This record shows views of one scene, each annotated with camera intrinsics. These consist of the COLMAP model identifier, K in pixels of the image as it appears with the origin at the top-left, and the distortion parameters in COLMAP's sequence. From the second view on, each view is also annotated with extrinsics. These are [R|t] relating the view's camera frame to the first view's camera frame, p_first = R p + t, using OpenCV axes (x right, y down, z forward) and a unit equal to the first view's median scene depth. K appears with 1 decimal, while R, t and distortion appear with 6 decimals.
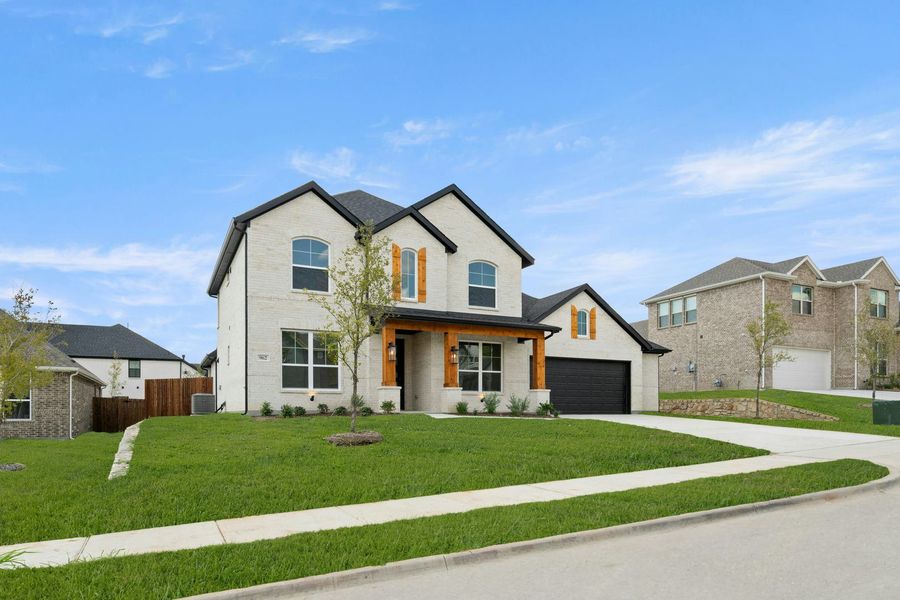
lens RADIAL K [[350.6, 0, 451.5], [0, 350.6, 300.7], [0, 0, 1]] dist [0.000276, -0.000125]
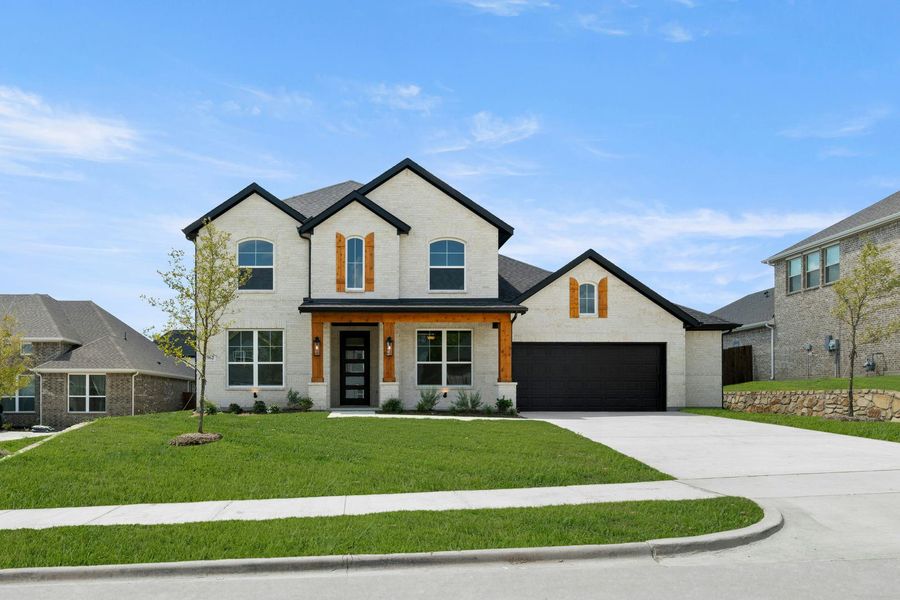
lens RADIAL K [[369.5, 0, 450.0], [0, 369.5, 297.1], [0, 0, 1]] dist [0.002049, 0.000133]
pose [[0.951388, -0.083048, -0.296588, 0.378497], [0.091543, 0.995691, 0.014845, 0.022450], [0.294077, -0.041274, 0.954890, 0.112394]]
